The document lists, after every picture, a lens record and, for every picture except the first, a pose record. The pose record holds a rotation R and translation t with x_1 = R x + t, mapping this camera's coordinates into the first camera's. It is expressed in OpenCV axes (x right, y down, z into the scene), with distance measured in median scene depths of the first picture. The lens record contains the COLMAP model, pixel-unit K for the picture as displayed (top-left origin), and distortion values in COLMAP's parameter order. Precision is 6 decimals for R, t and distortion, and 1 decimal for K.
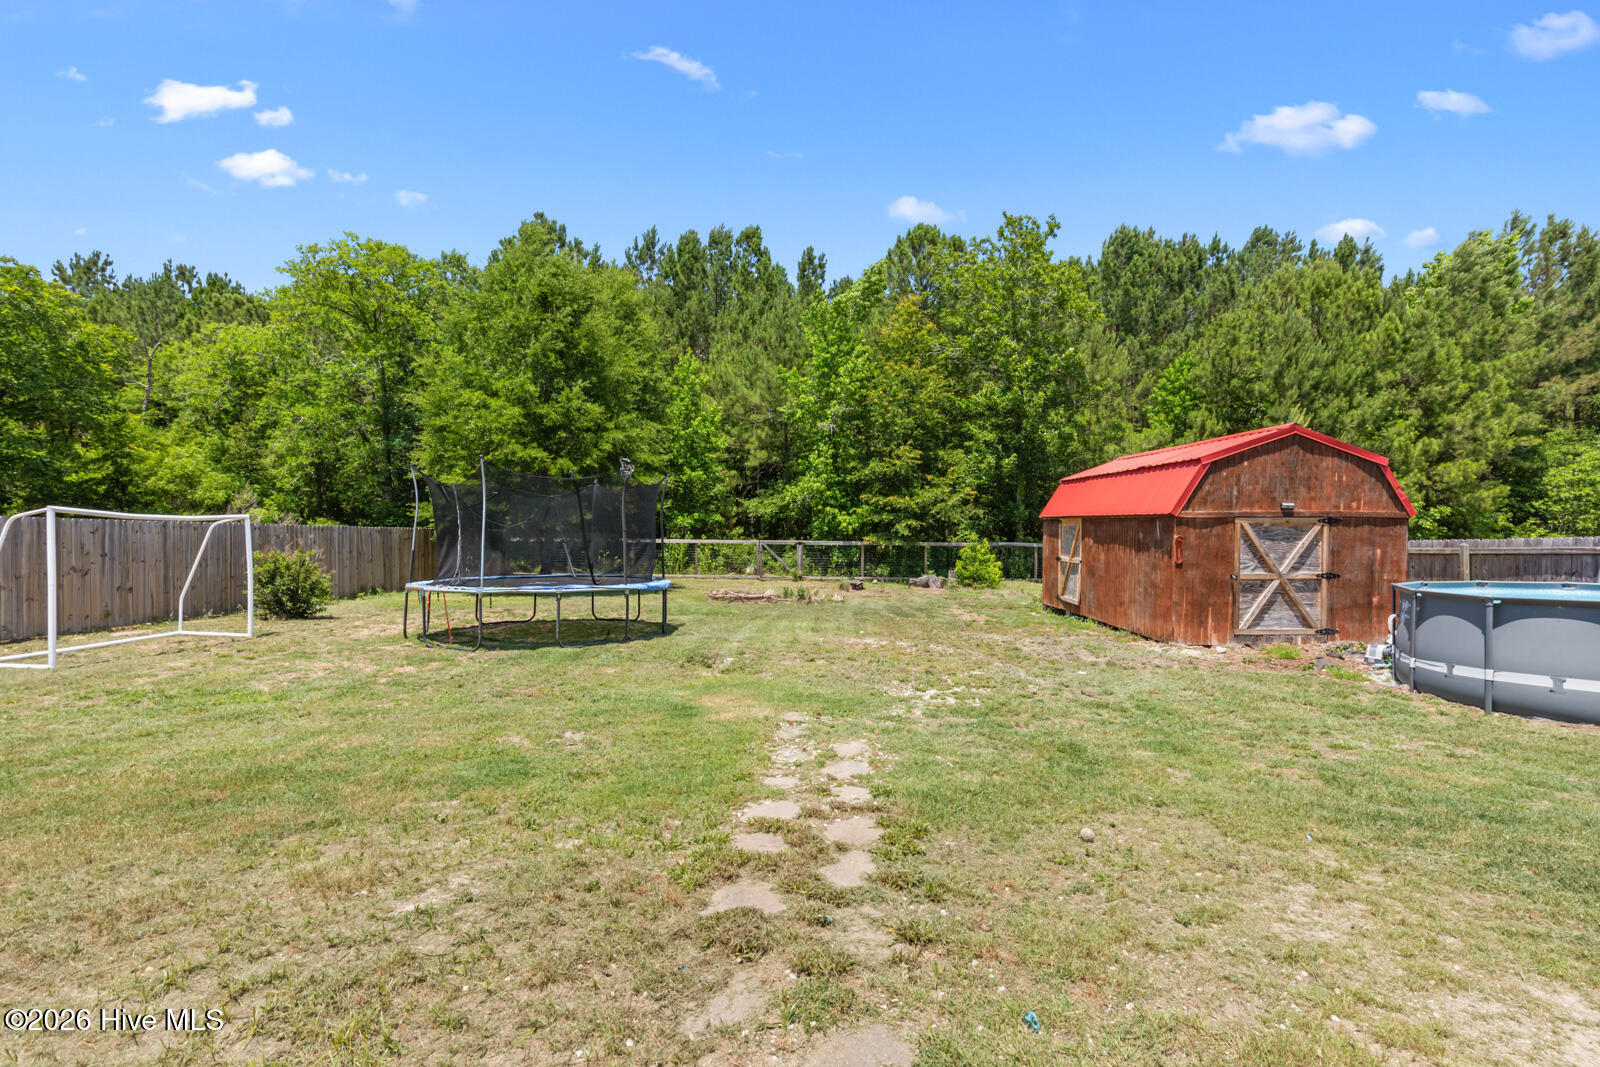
lens RADIAL K [[725.4, 0, 800.0], [0, 725.4, 533.5], [0, 0, 1]] dist [0.001708, -0.000340]
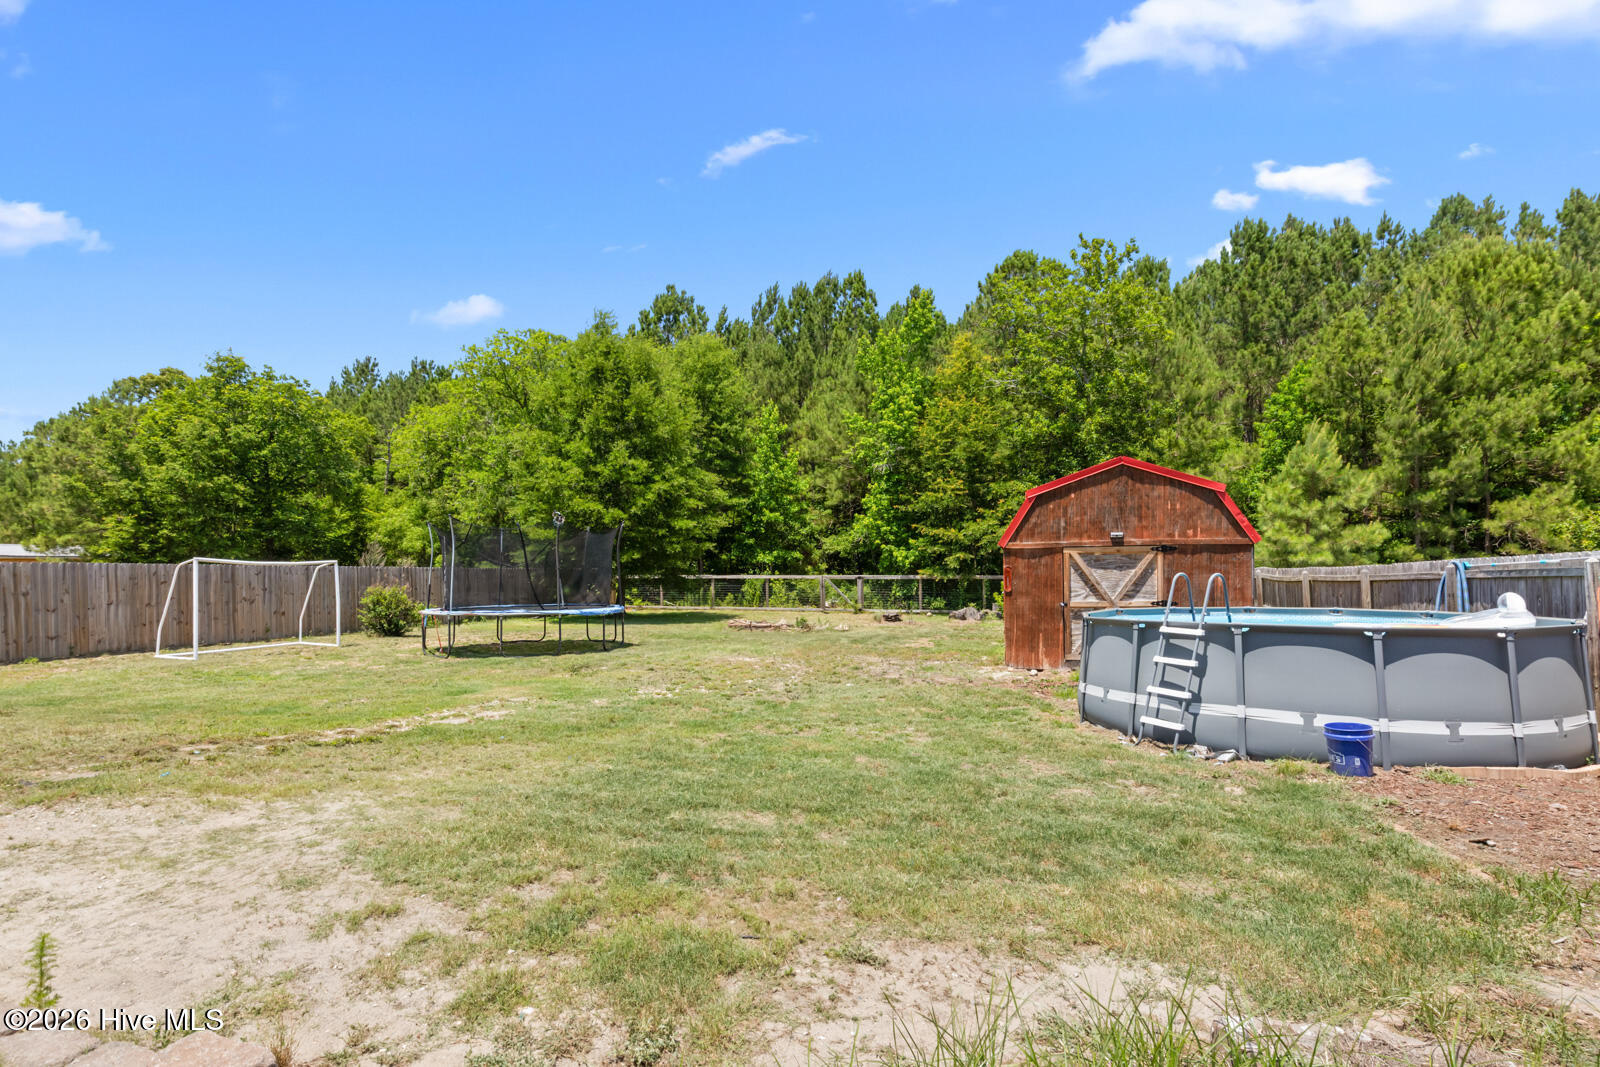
lens RADIAL K [[735.1, 0, 795.7], [0, 735.1, 568.2], [0, 0, 1]] dist [0.000144, 0.000164]
pose [[0.957471, -0.013520, -0.288214, 0.235586], [0.012958, 0.999909, -0.003858, 0.002921], [0.288240, -0.000040, 0.957558, -0.054216]]
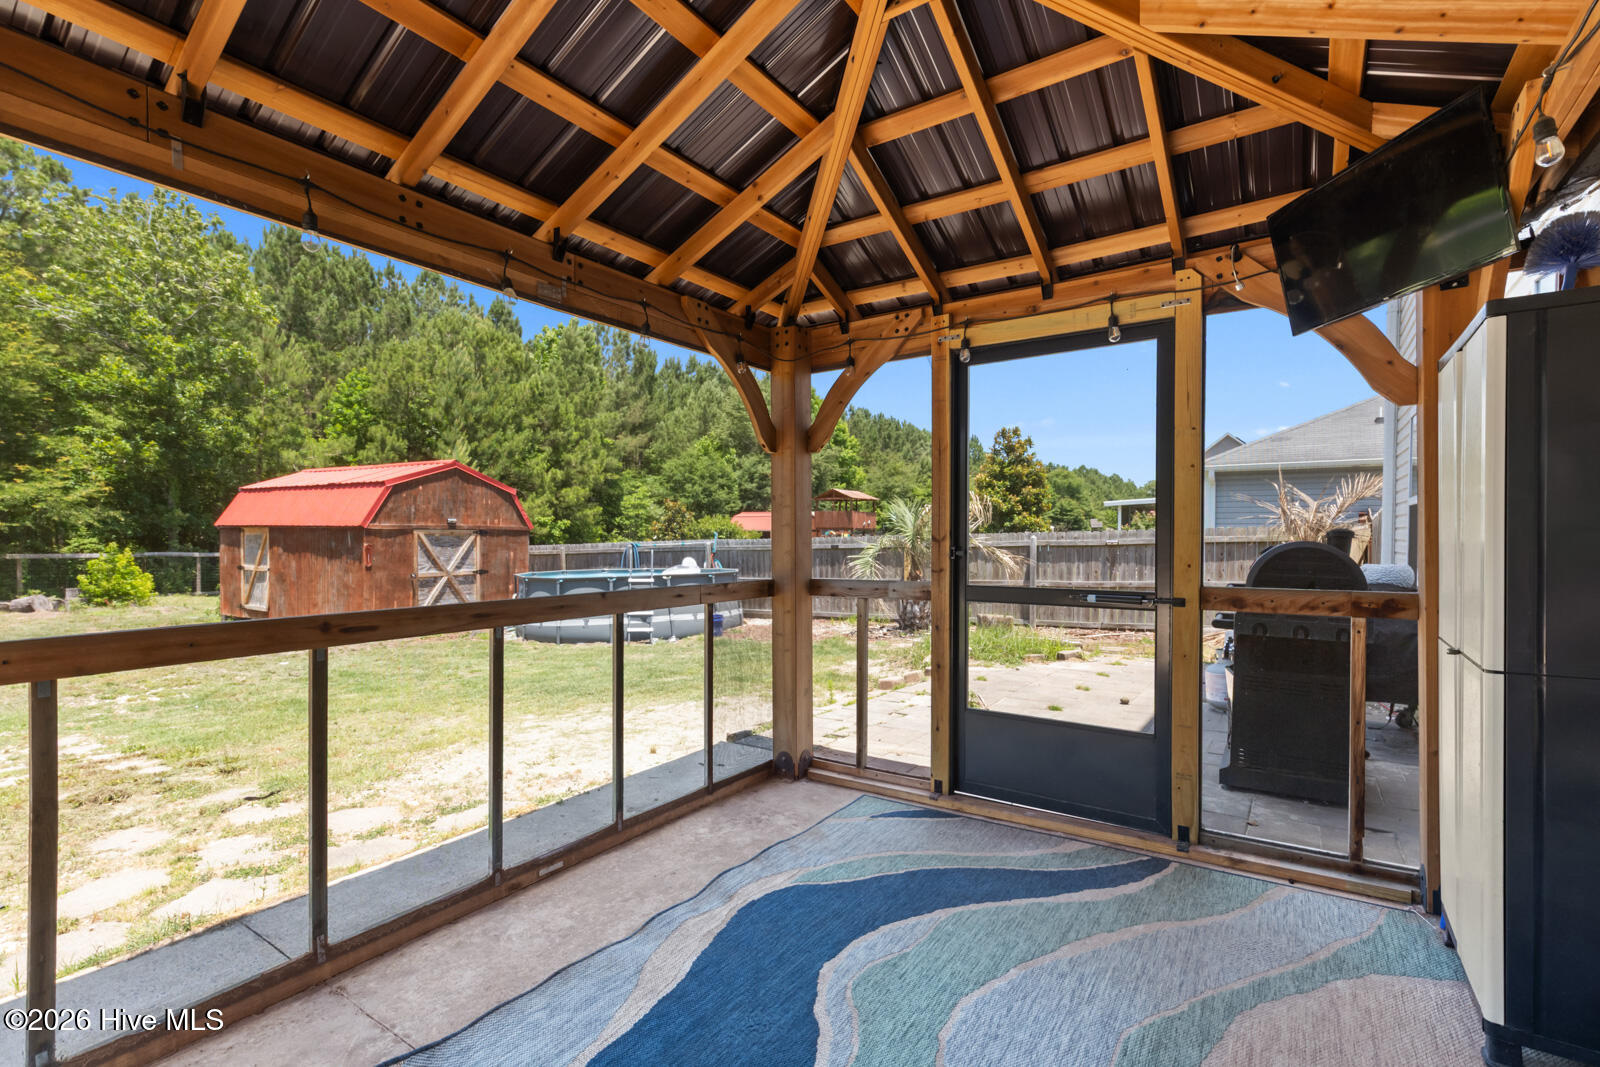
lens RADIAL K [[717.0, 0, 807.7], [0, 717.0, 561.2], [0, 0, 1]] dist [0.027321, -0.015230]
pose [[0.511320, -0.029915, 0.858869, -0.061437], [0.003841, 0.999464, 0.032525, -0.002010], [-0.859382, -0.013331, 0.511161, -0.109152]]
